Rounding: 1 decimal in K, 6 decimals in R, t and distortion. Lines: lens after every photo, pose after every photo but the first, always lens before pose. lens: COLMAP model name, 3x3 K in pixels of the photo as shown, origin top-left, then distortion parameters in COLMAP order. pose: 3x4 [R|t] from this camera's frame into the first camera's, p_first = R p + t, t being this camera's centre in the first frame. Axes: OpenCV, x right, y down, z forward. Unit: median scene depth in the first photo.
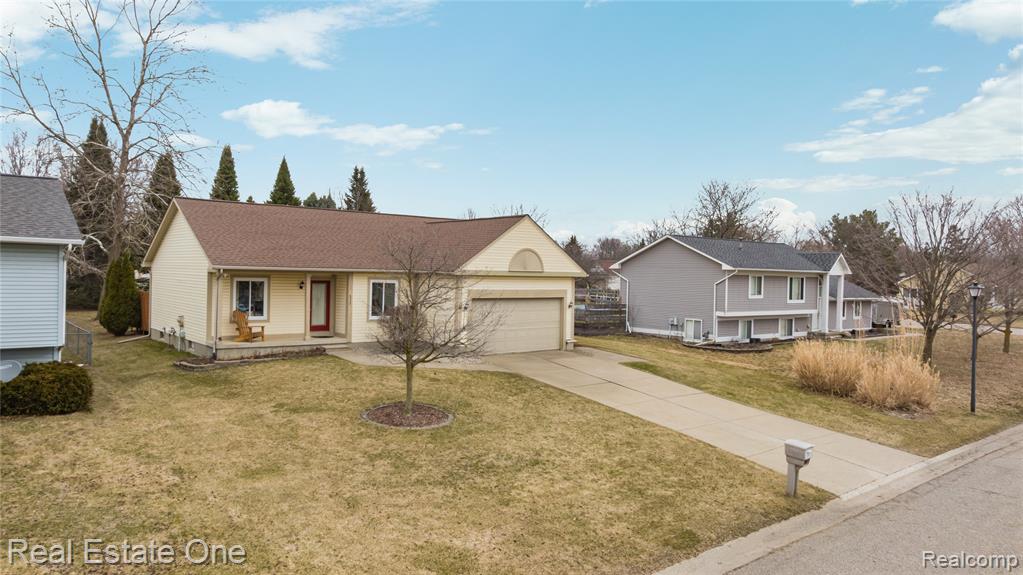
lens RADIAL K [[715.2, 0, 511.5], [0, 715.2, 287.5], [0, 0, 1]] dist [-0.005573, -0.045531]
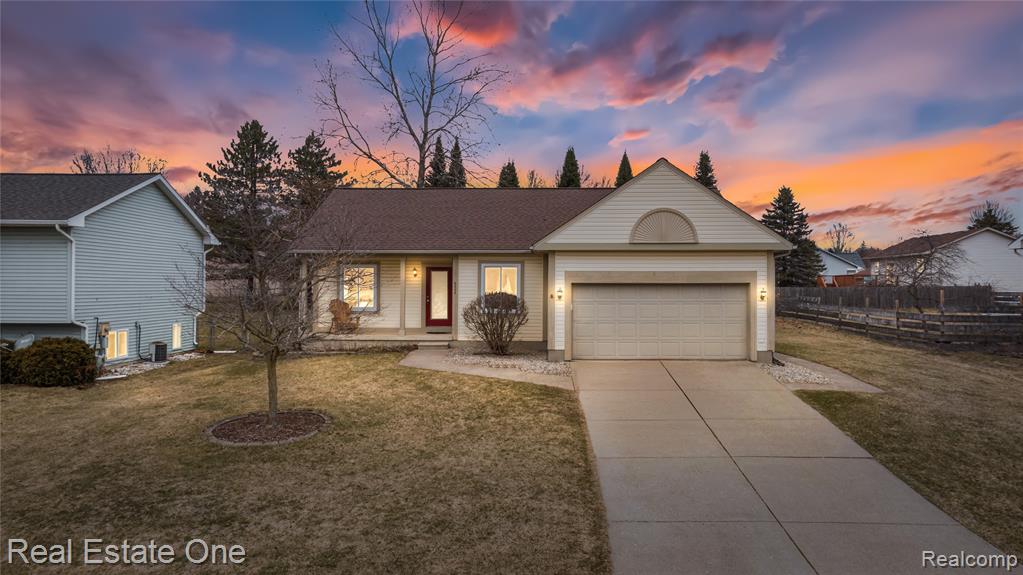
lens RADIAL K [[715.2, 0, 511.5], [0, 715.2, 287.5], [0, 0, 1]] dist [-0.005573, -0.045531]
pose [[0.748837, -0.019367, -0.662471, 0.367273], [0.001156, 0.999610, -0.027917, 0.038931], [0.662753, 0.020140, 0.748567, 0.422519]]
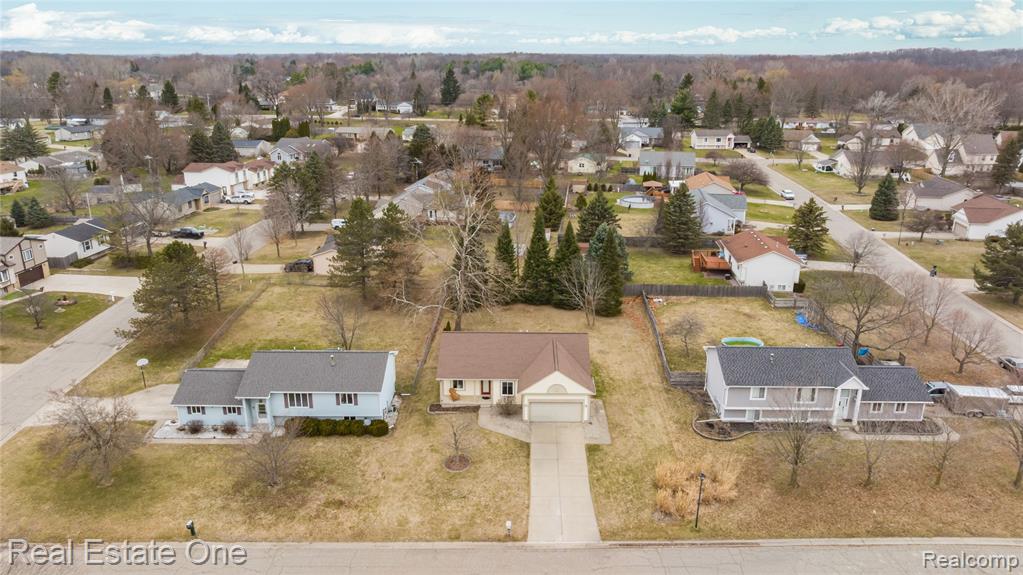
lens RADIAL K [[722.9, 0, 508.0], [0, 722.9, 271.8], [0, 0, 1]] dist [-0.007824, -0.003960]
pose [[0.757097, 0.169740, -0.630866, 1.320989], [0.009061, 0.962837, 0.269933, -1.041548], [0.653240, -0.210081, 0.727423, -0.700498]]
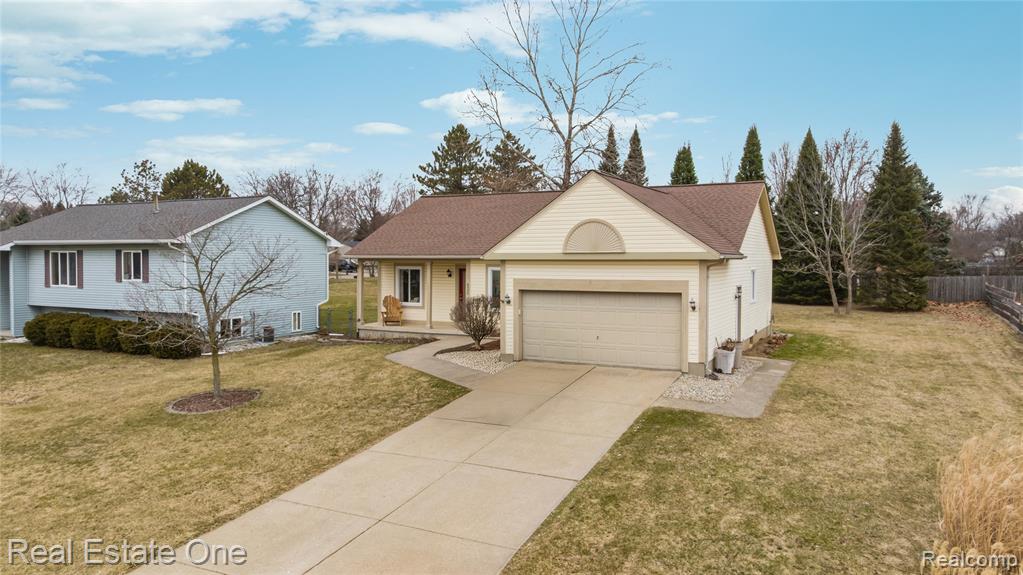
lens RADIAL K [[712.1, 0, 511.5], [0, 712.1, 287.5], [0, 0, 1]] dist [-0.013330, -0.002361]
pose [[0.398644, 0.014072, -0.916998, 0.638091], [-0.010719, 0.999885, 0.010684, 0.004587], [0.917043, 0.005571, 0.398749, 0.679499]]
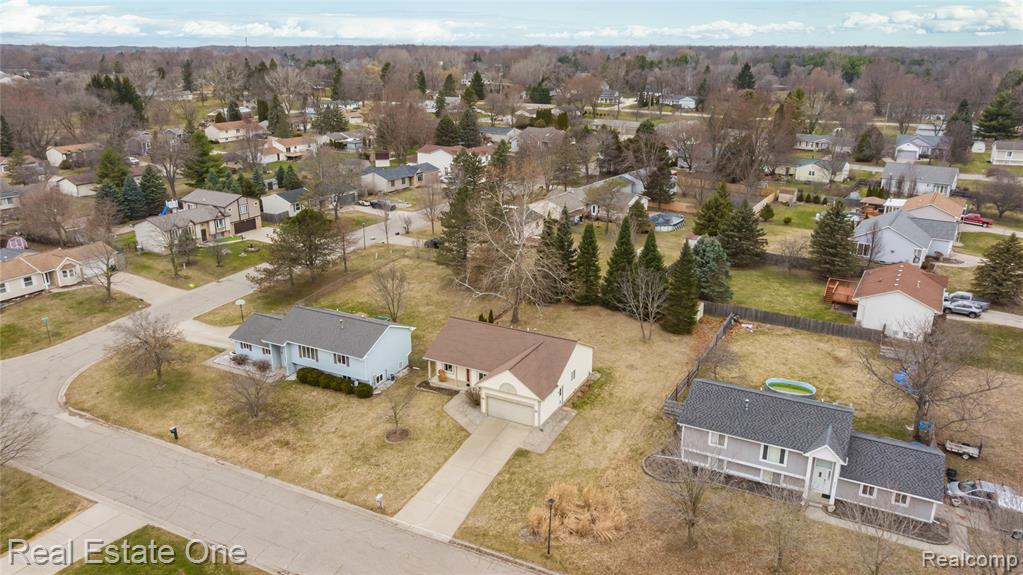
lens RADIAL K [[715.2, 0, 511.5], [0, 715.2, 287.5], [0, 0, 1]] dist [-0.005573, -0.045531]
pose [[0.388079, 0.275877, -0.879367, 1.985422], [-0.000305, 0.954186, 0.299215, -1.048342], [0.921626, -0.115851, 0.370384, 0.220591]]
